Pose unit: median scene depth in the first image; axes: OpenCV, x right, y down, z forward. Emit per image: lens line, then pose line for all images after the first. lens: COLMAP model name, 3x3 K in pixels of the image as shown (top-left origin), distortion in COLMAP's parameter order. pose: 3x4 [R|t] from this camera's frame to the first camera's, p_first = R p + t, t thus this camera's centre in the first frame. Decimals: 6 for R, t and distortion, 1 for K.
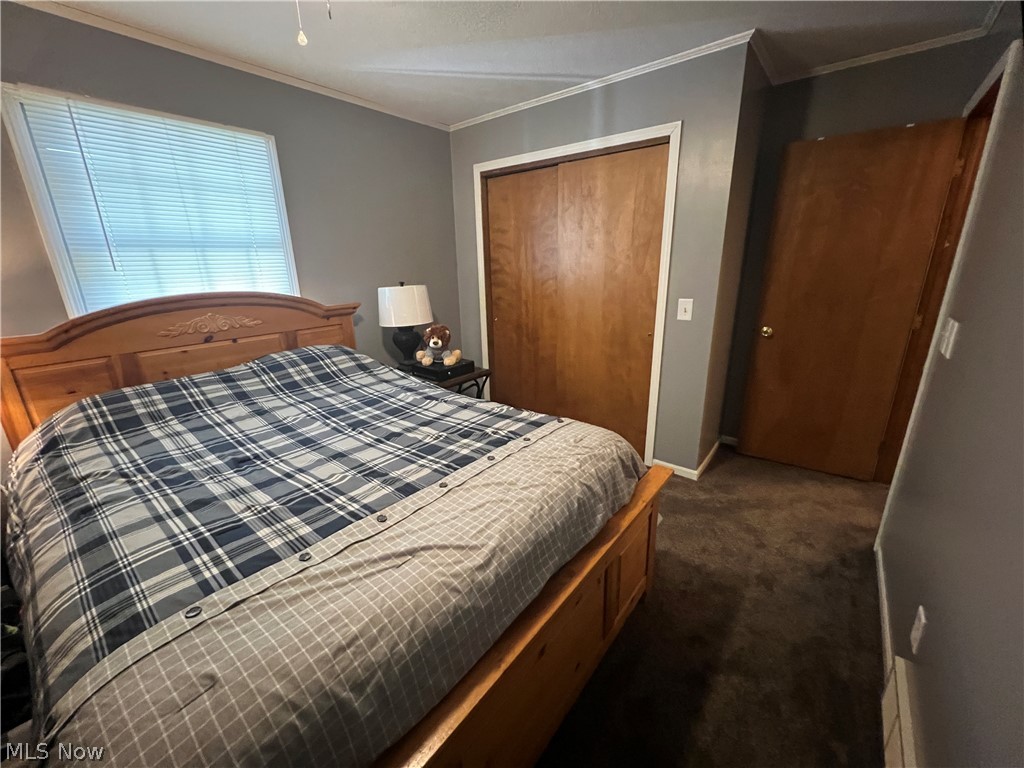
lens RADIAL K [[408.8, 0, 511.4], [0, 408.8, 383.7], [0, 0, 1]] dist [-0.001417, 0.000725]
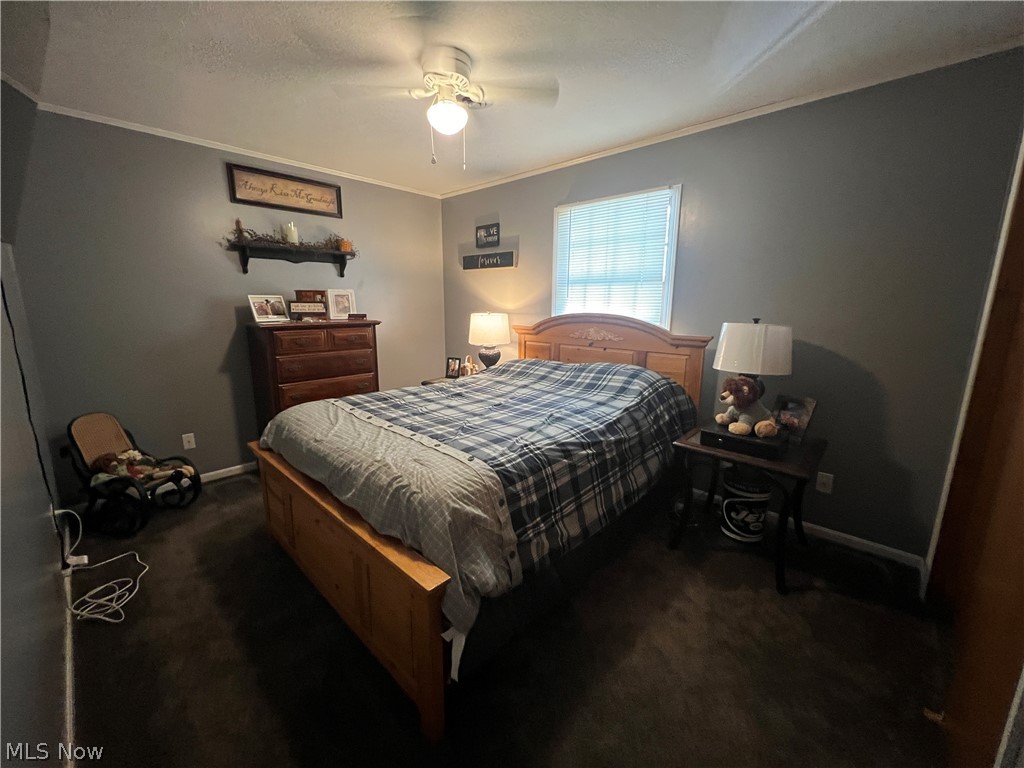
lens RADIAL K [[408.8, 0, 510.5], [0, 408.8, 381.4], [0, 0, 1]] dist [-0.001417, 0.000725]
pose [[-0.074600, 0.213481, -0.974095, 0.962681], [-0.290636, 0.929755, 0.226021, -0.303876], [0.953921, 0.299968, -0.007315, 1.012665]]
